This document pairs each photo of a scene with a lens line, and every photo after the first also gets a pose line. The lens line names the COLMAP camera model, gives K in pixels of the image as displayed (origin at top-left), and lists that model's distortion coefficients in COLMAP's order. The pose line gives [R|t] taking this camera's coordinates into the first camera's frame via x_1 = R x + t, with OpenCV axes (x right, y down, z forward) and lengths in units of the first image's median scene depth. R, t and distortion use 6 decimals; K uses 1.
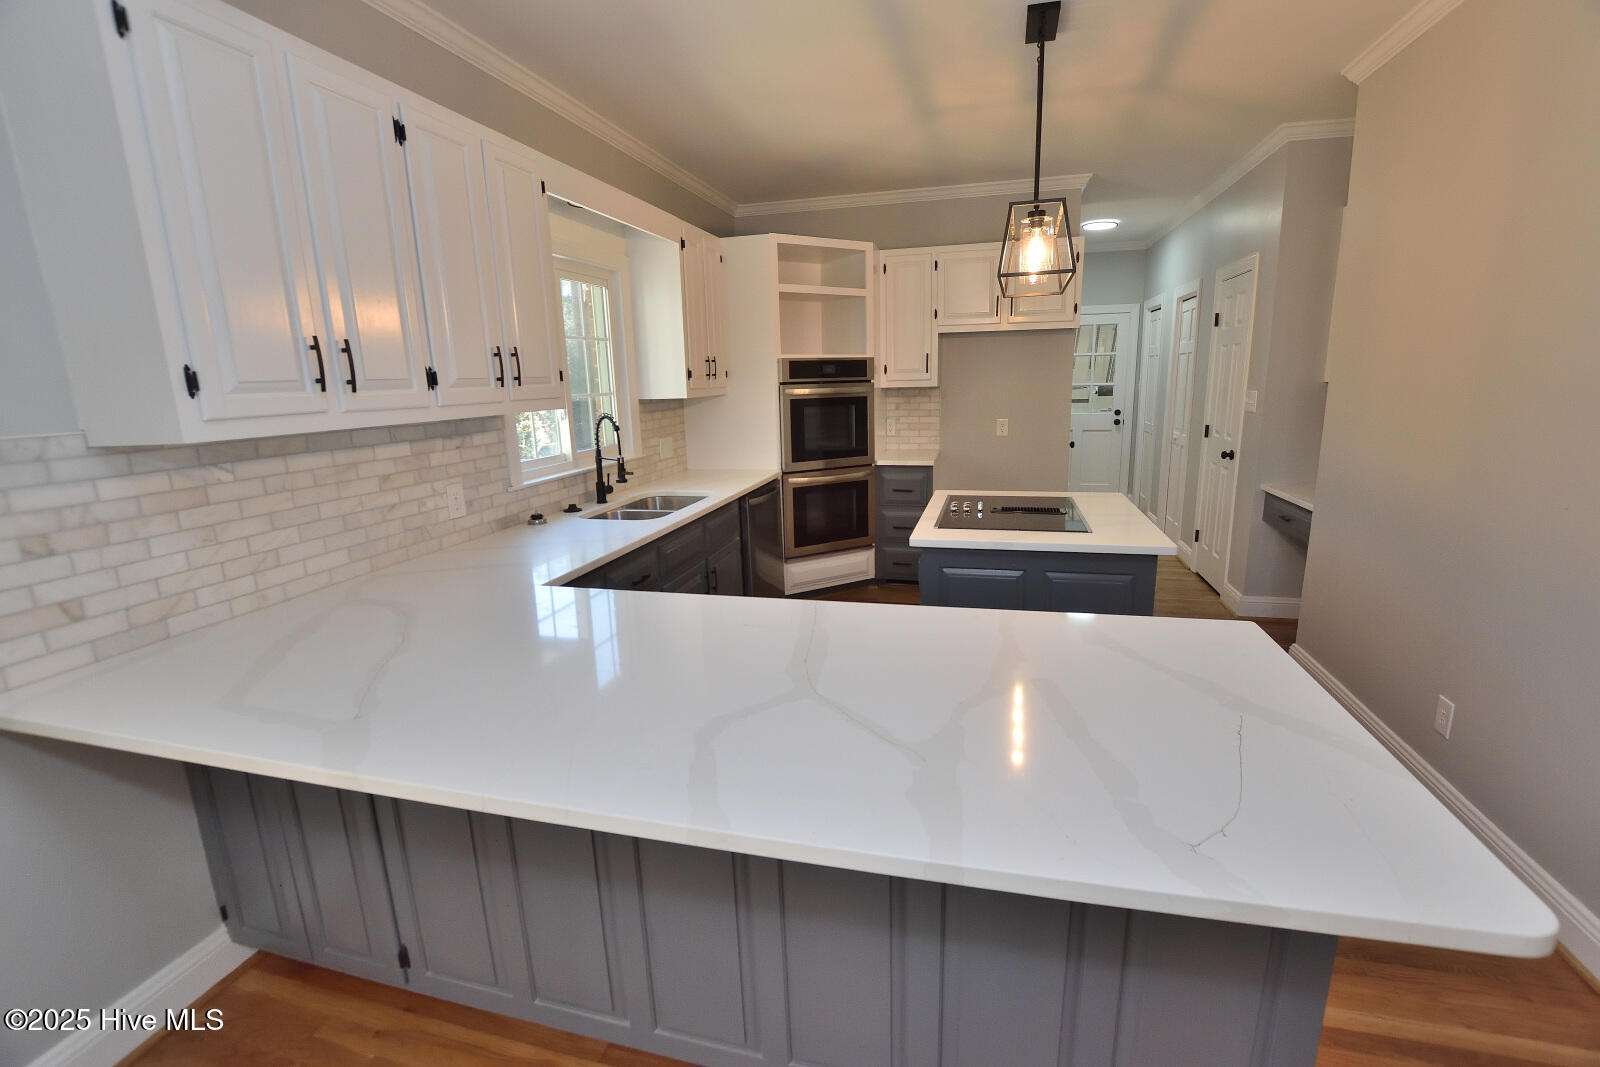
lens RADIAL K [[701.9, 0, 807.2], [0, 701.9, 533.5], [0, 0, 1]] dist [-0.036763, 0.006935]
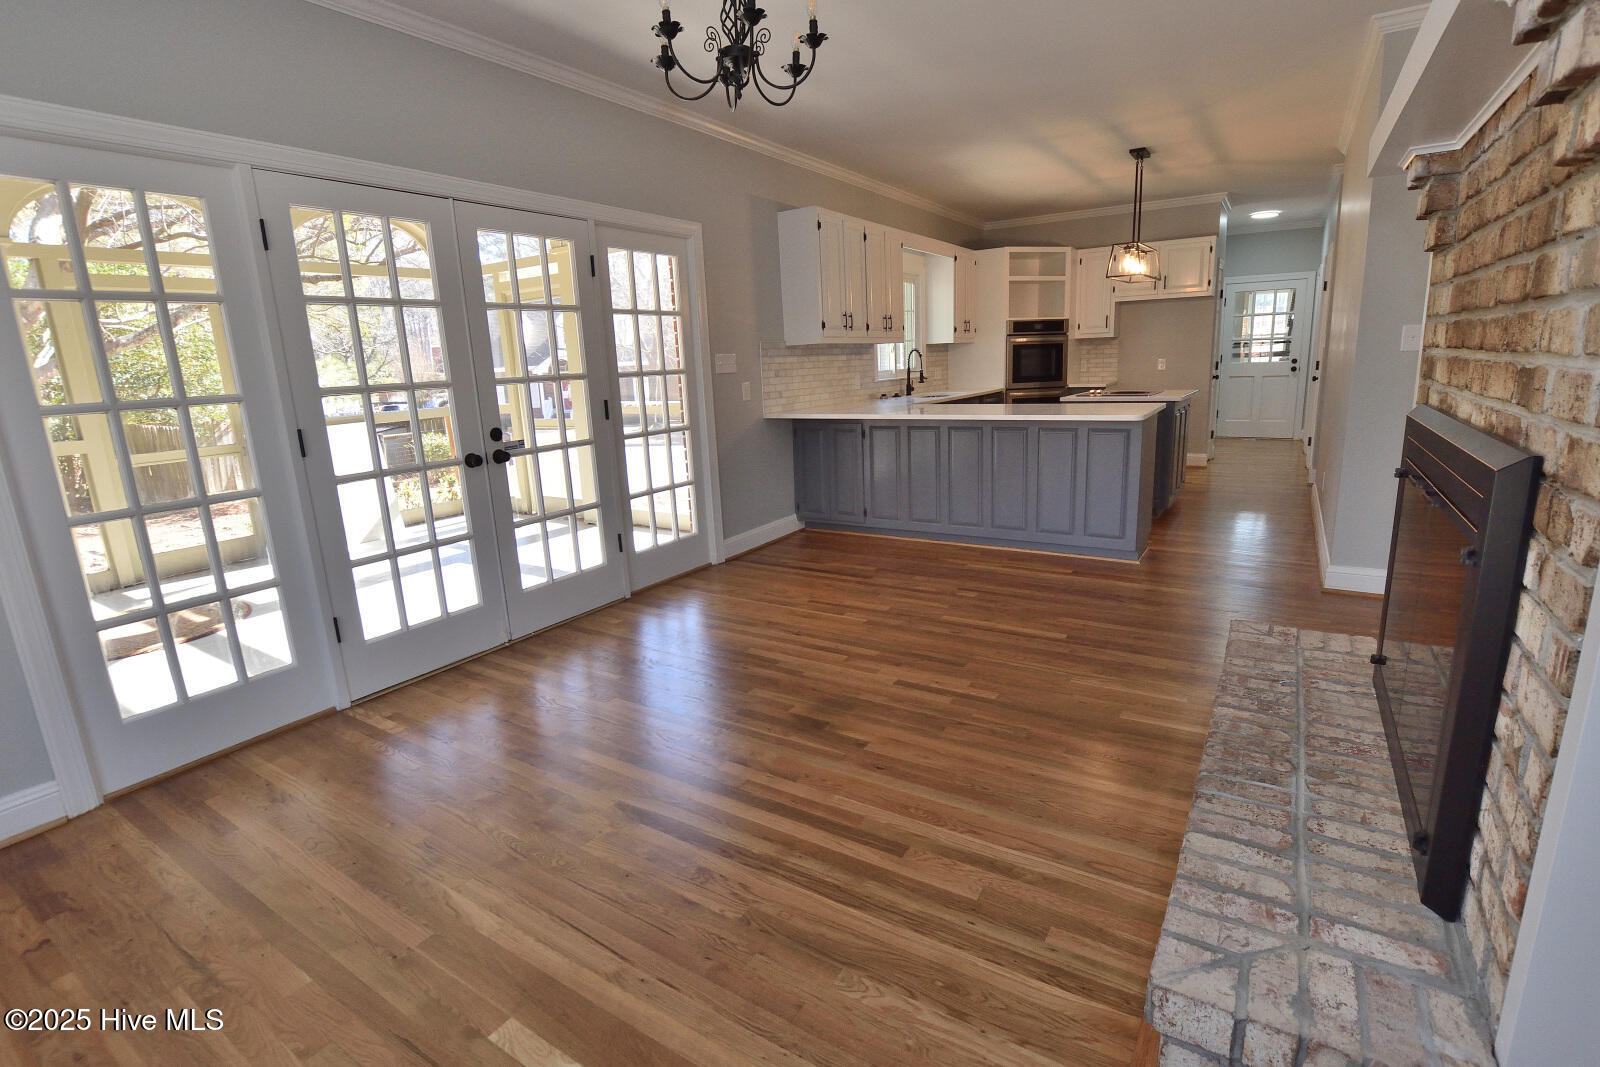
lens RADIAL K [[742.2, 0, 811.4], [0, 742.2, 527.1], [0, 0, 1]] dist [-0.025399, 0.000257]
pose [[0.953331, 0.054990, -0.296878, 0.102958], [-0.051176, 0.998477, 0.020611, 0.368414], [0.297559, -0.004457, 0.954693, -1.322684]]
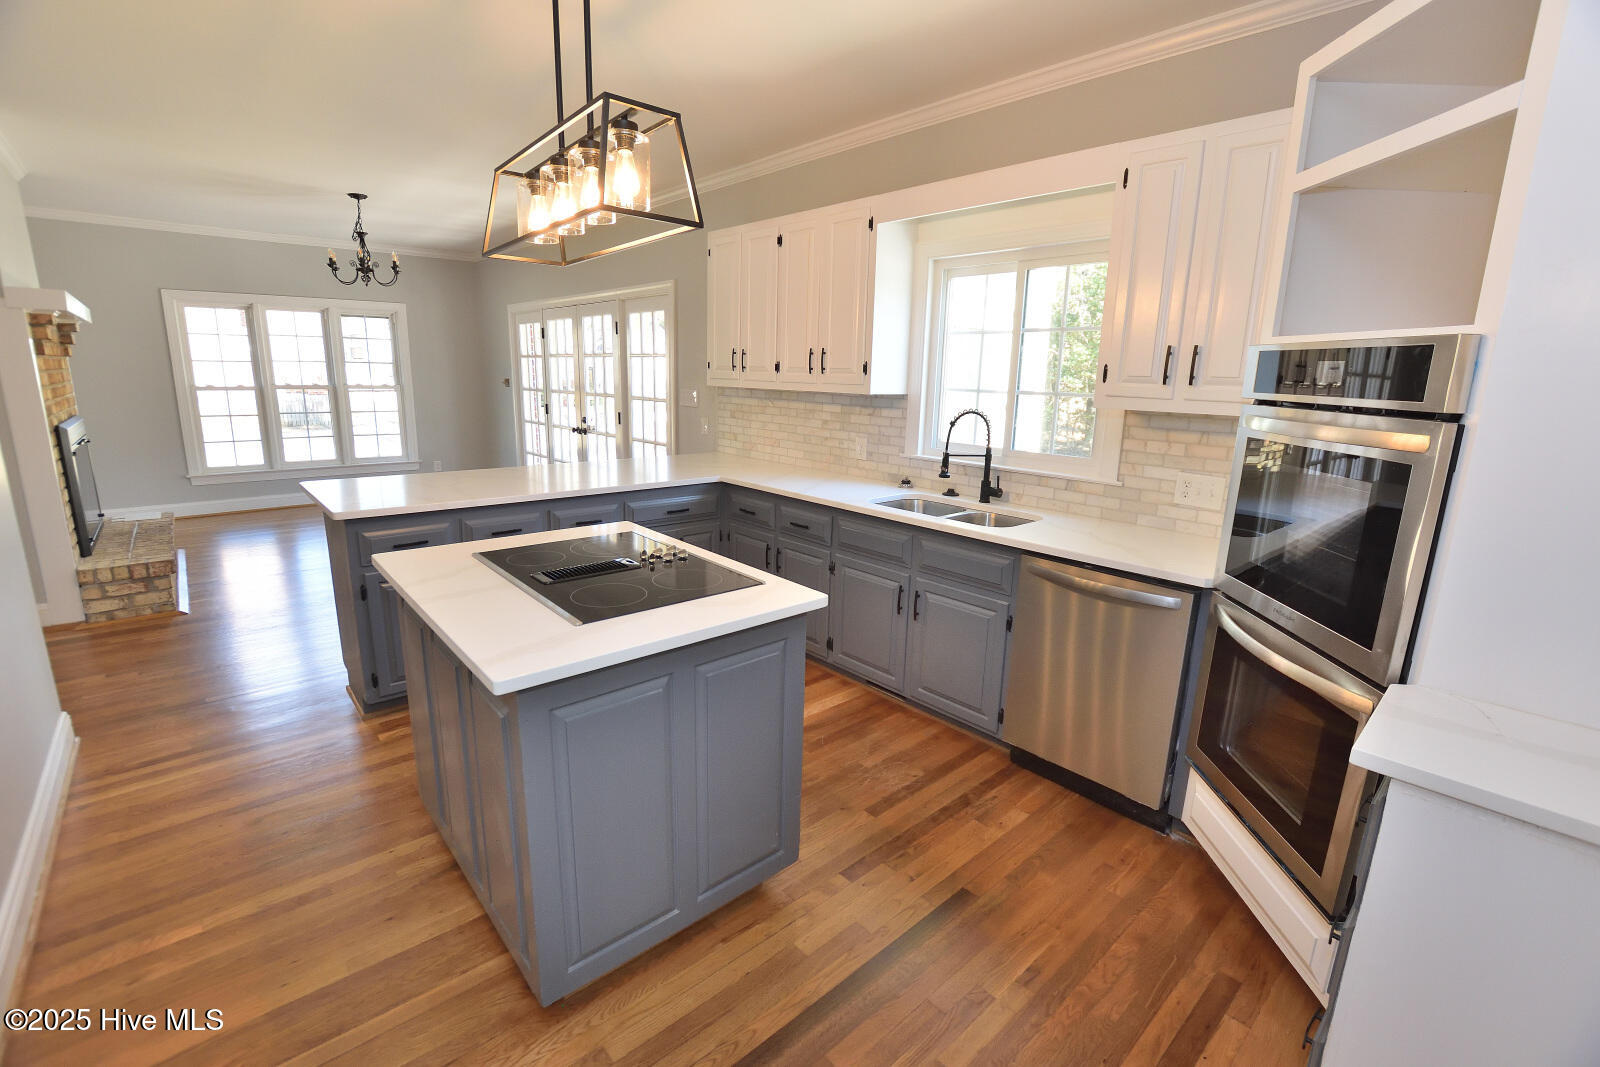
lens RADIAL K [[701.9, 0, 807.2], [0, 701.9, 533.5], [0, 0, 1]] dist [-0.036763, 0.006935]
pose [[-0.547908, 0.201746, -0.811847, 0.794854], [-0.192141, 0.914187, 0.356852, -0.377896], [0.814174, 0.351511, -0.462127, 1.575885]]
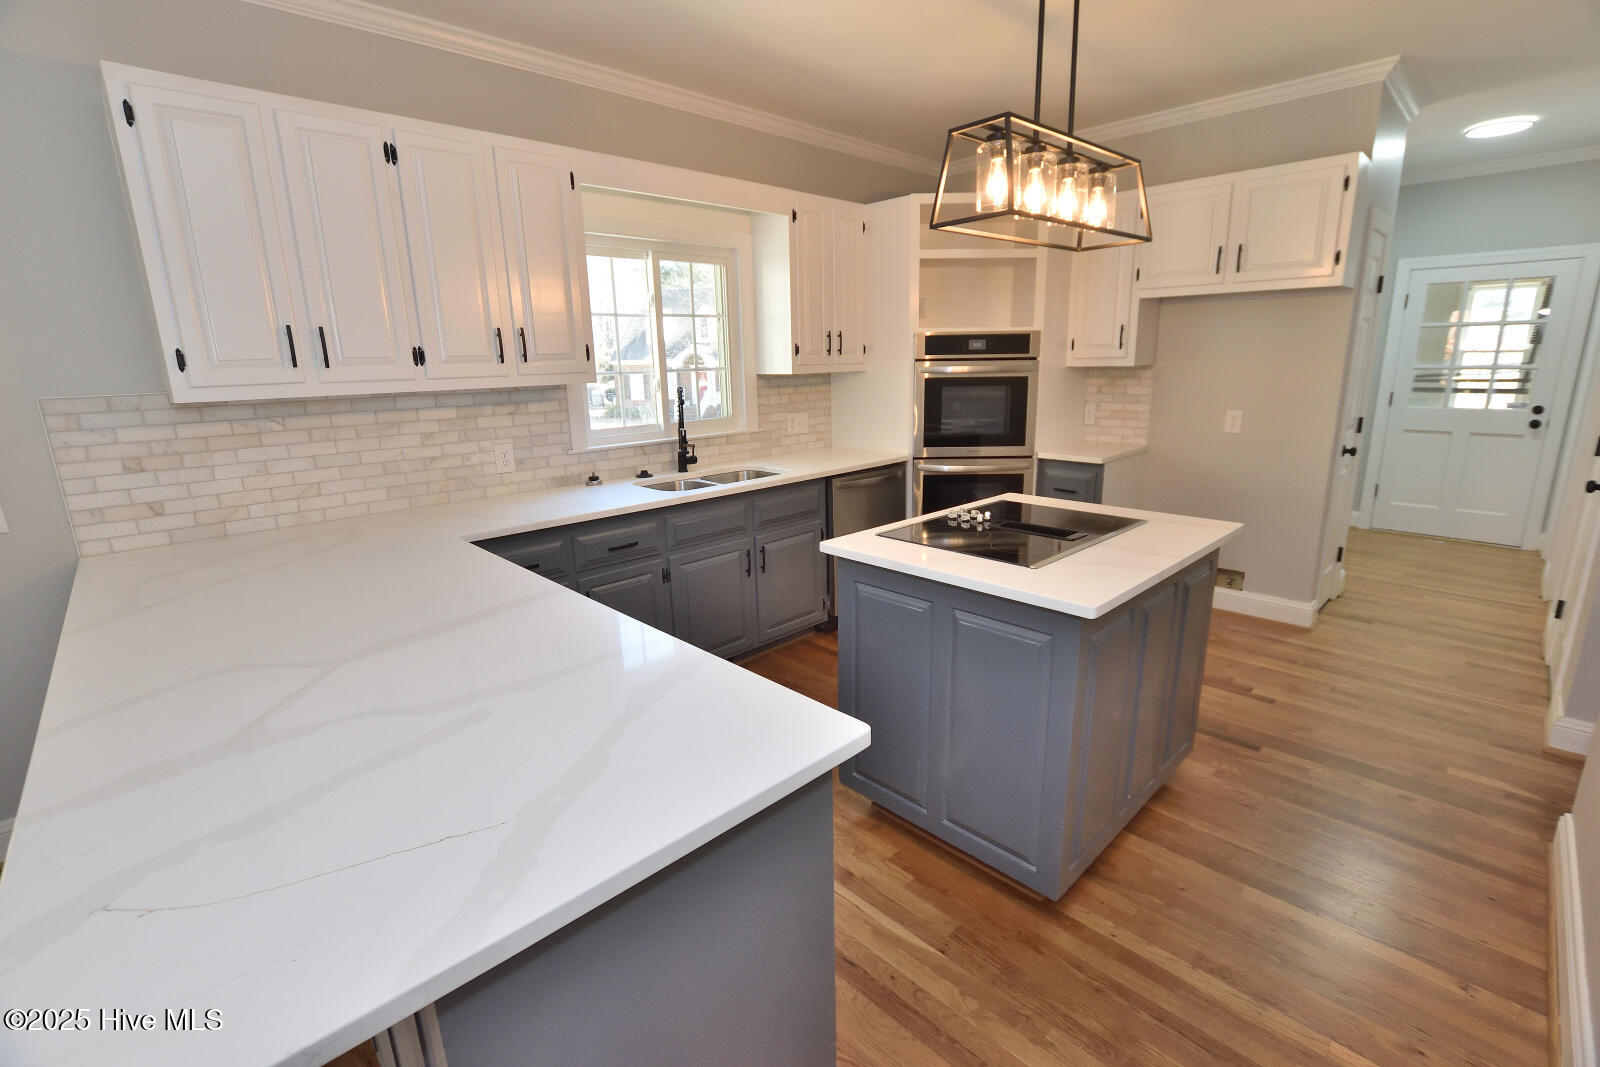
lens RADIAL K [[701.9, 0, 807.2], [0, 701.9, 533.5], [0, 0, 1]] dist [-0.036763, 0.006935]
pose [[0.855037, 0.132245, -0.501421, 0.518490], [-0.113592, 0.991217, 0.067723, -0.055426], [0.505973, -0.000949, 0.862549, 0.218665]]
